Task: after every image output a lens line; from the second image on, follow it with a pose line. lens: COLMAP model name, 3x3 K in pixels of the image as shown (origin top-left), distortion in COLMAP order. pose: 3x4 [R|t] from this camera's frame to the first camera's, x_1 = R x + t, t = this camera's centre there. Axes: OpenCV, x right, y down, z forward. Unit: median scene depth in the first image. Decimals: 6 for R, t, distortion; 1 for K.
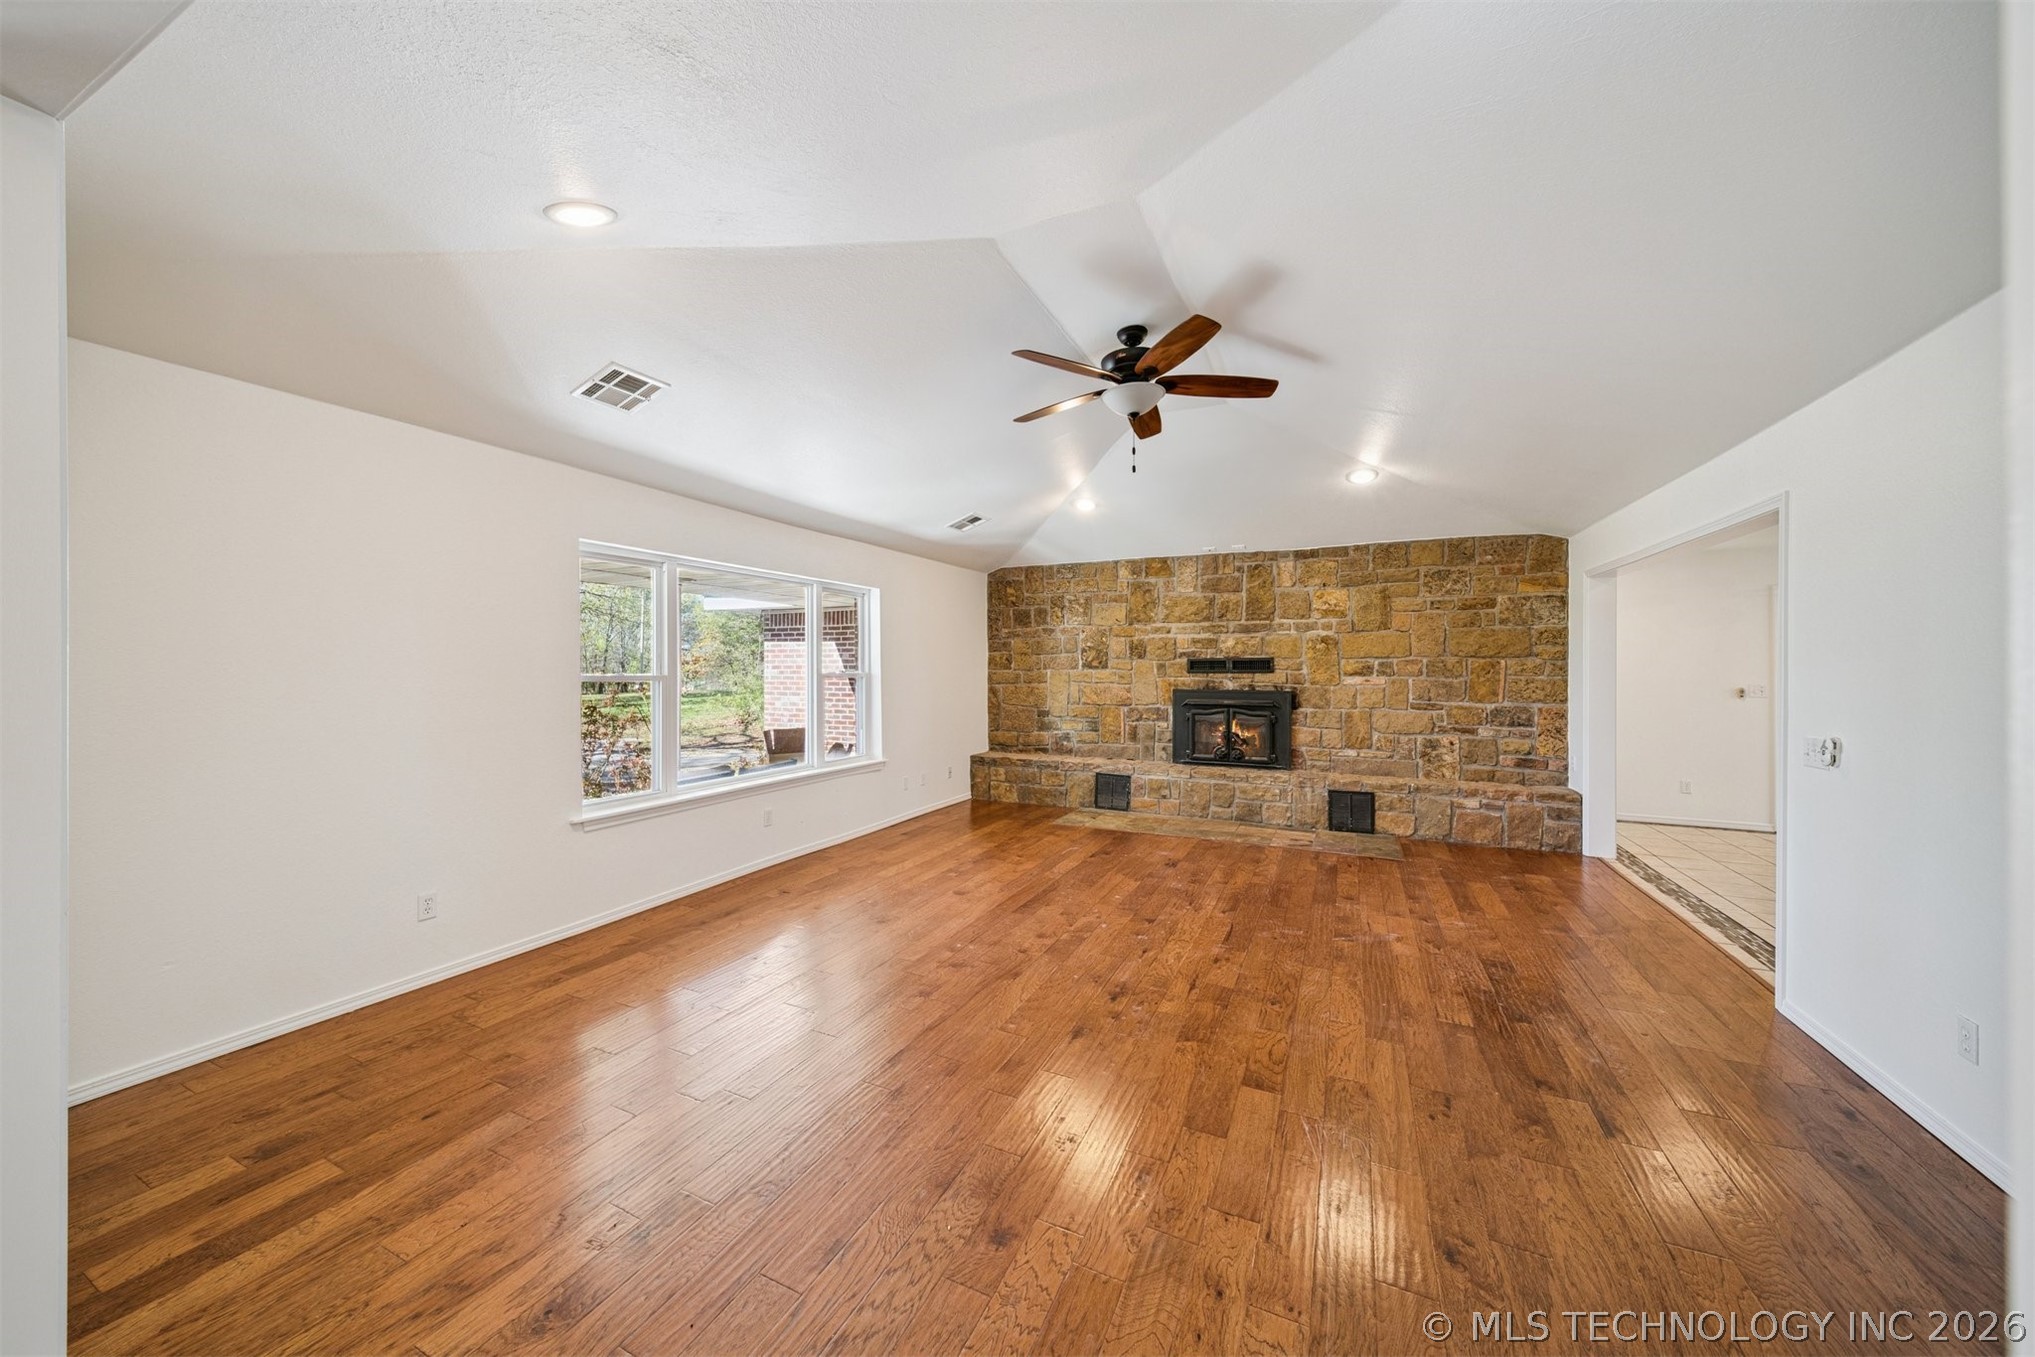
lens RADIAL K [[714.0, 0, 981.4], [0, 714.0, 627.1], [0, 0, 1]] dist [0.000520, -0.001060]
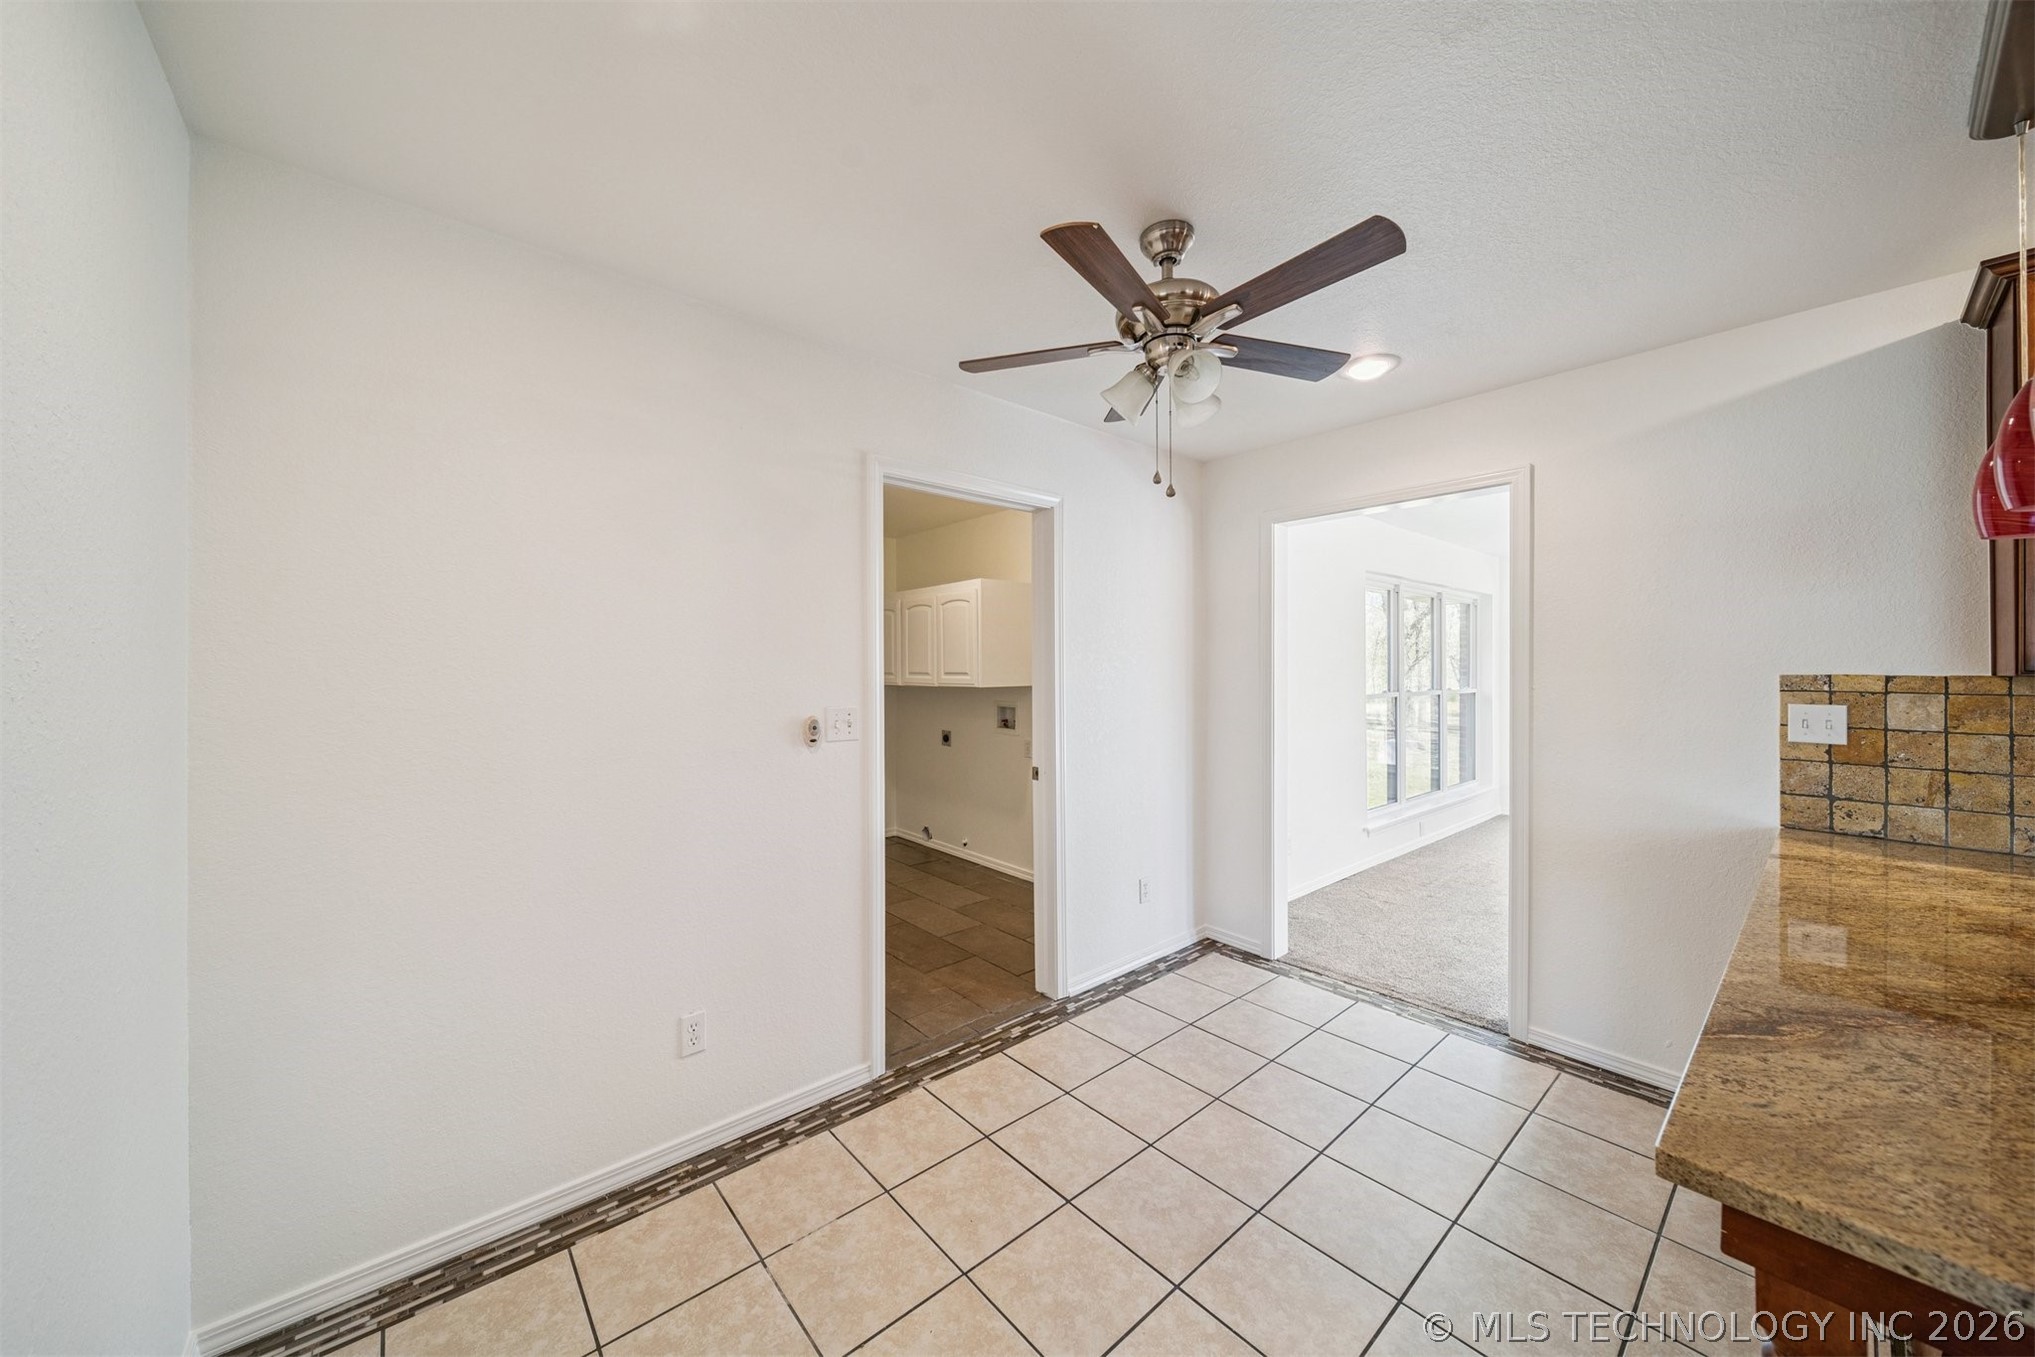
lens RADIAL K [[714.0, 0, 1003.8], [0, 714.0, 664.4], [0, 0, 1]] dist [0.000520, -0.001060]
pose [[0.387841, -0.002322, 0.921724, 0.703617], [-0.046121, 0.998695, 0.021923, 0.040973], [-0.920572, -0.051013, 0.387227, 0.707745]]
